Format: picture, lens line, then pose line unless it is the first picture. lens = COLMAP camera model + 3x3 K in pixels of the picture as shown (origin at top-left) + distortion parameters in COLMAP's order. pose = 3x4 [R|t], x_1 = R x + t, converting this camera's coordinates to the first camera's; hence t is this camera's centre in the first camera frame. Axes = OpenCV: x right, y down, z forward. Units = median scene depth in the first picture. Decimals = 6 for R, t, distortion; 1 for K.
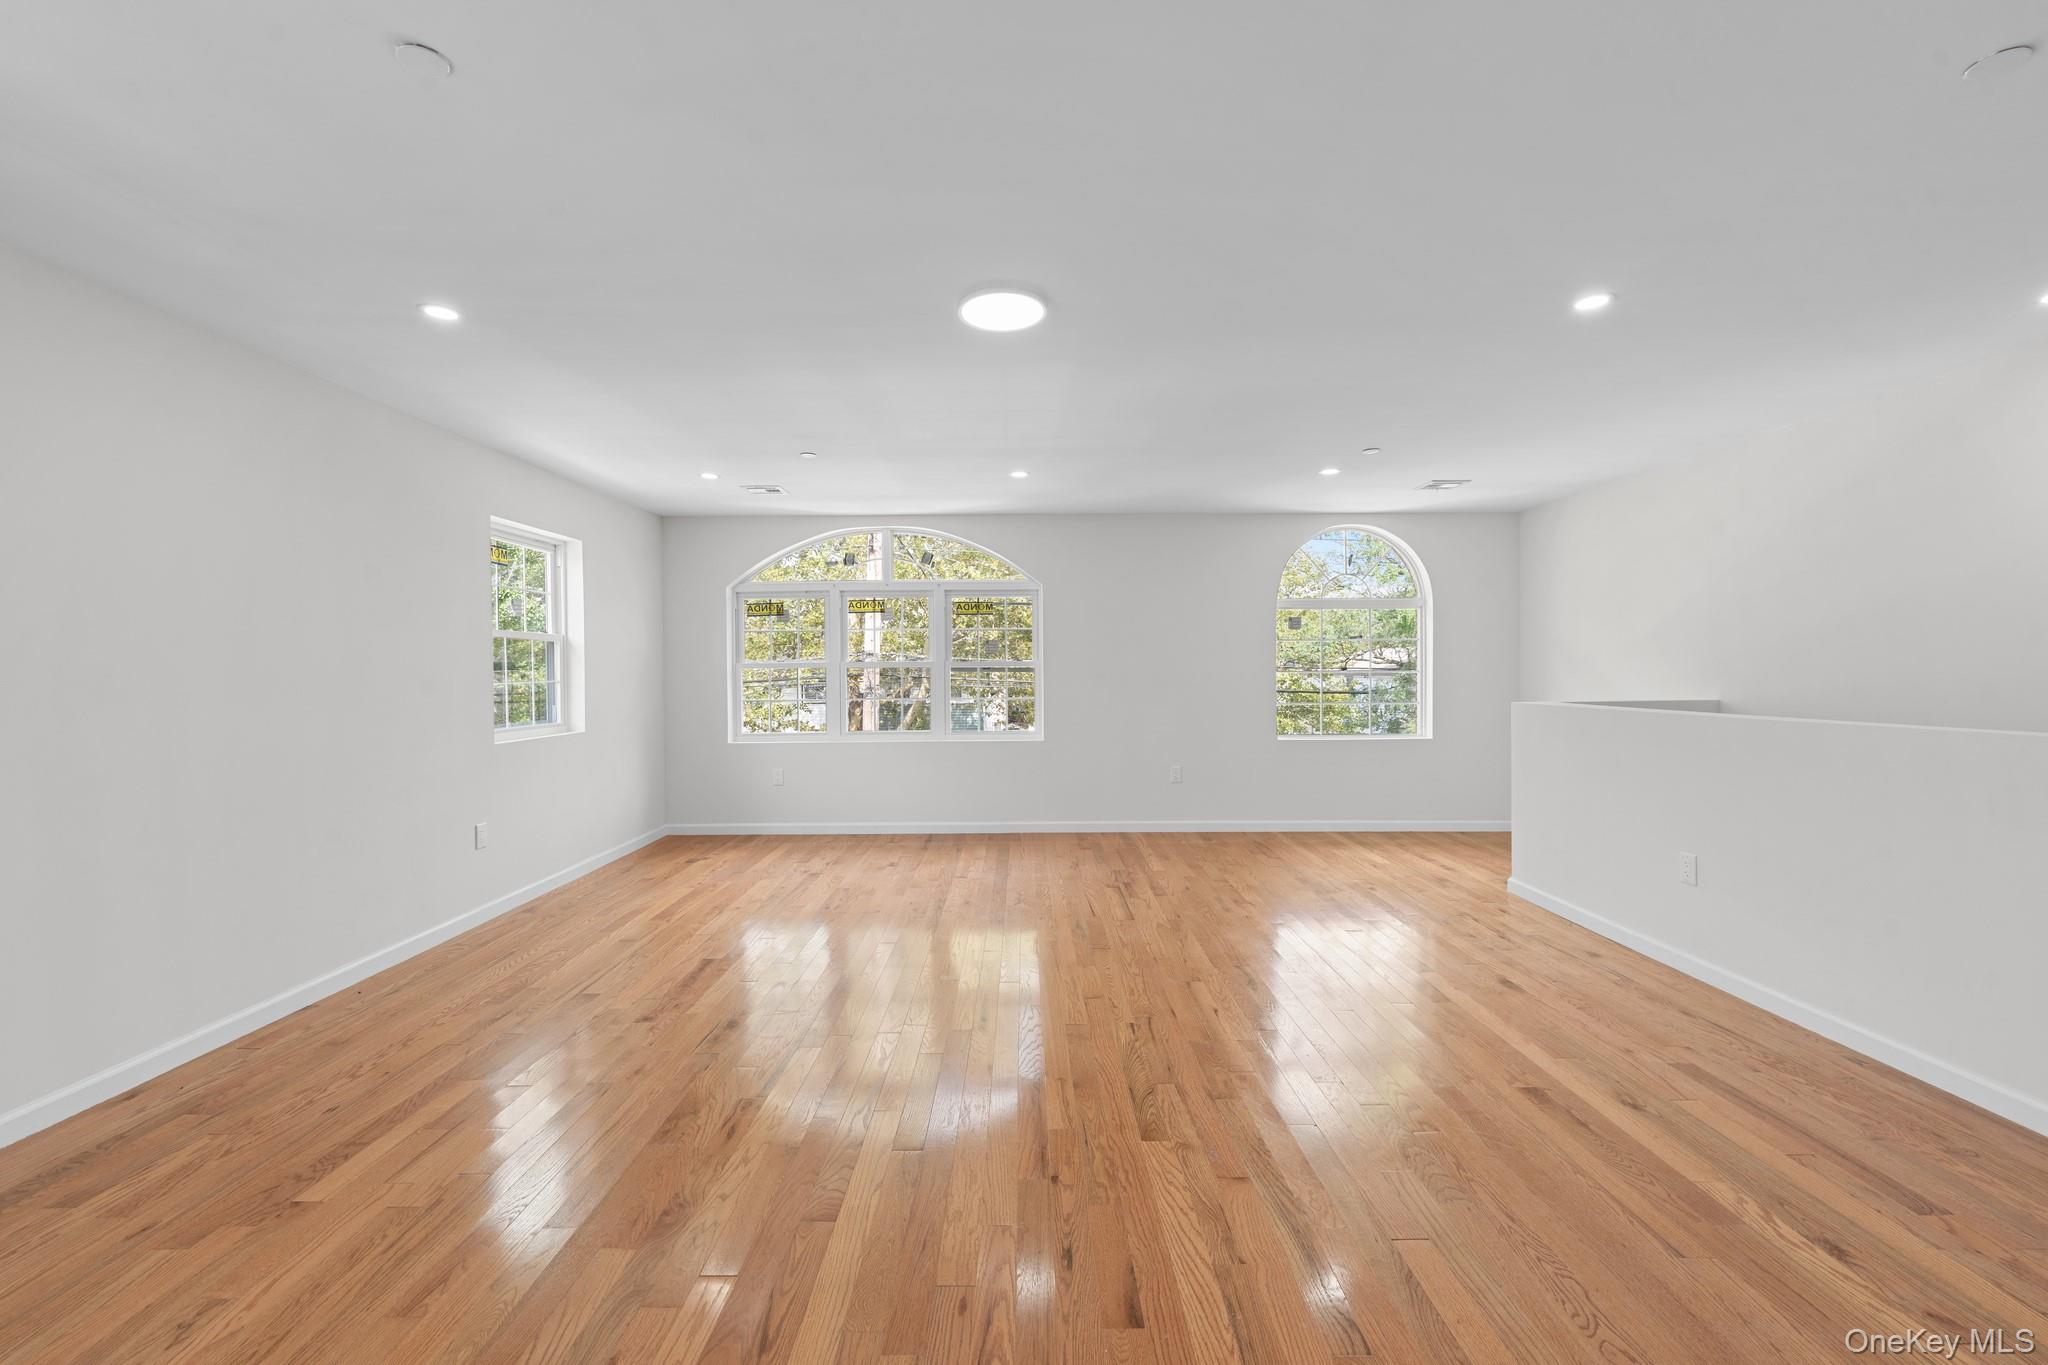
lens RADIAL K [[830.1, 0, 1018.4], [0, 830.1, 672.7], [0, 0, 1]] dist [0.001645, -0.000885]
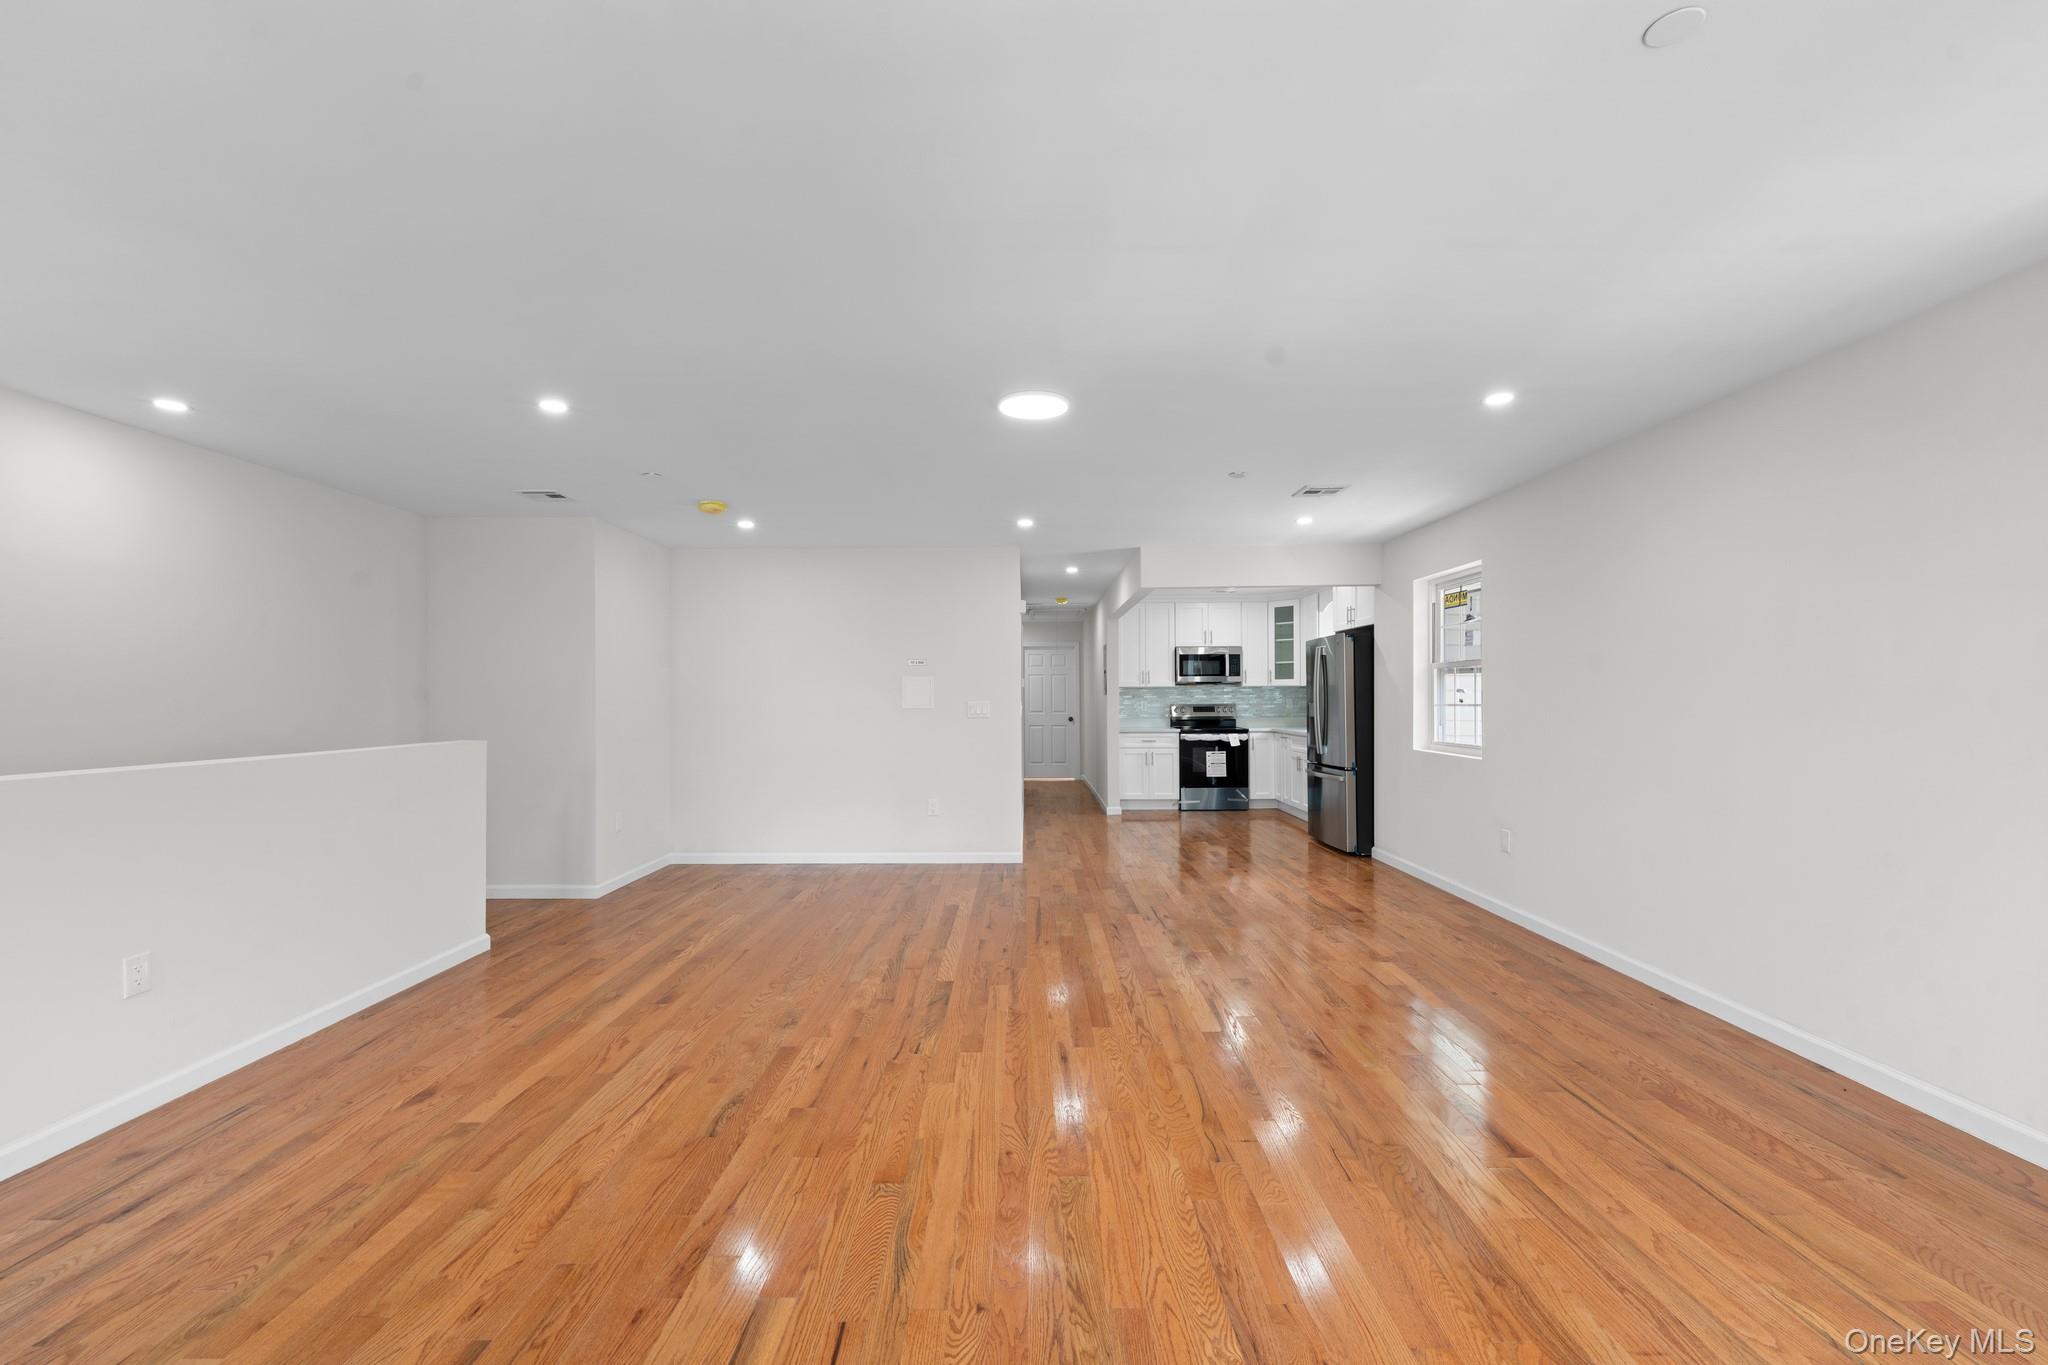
lens RADIAL K [[830.1, 0, 1012.9], [0, 830.1, 693.9], [0, 0, 1]] dist [0.001645, -0.000885]
pose [[-0.999900, 0.011464, 0.008319, 0.003389], [0.011447, 0.999932, -0.002136, -0.005117], [-0.008343, -0.002040, -0.999963, 1.126387]]
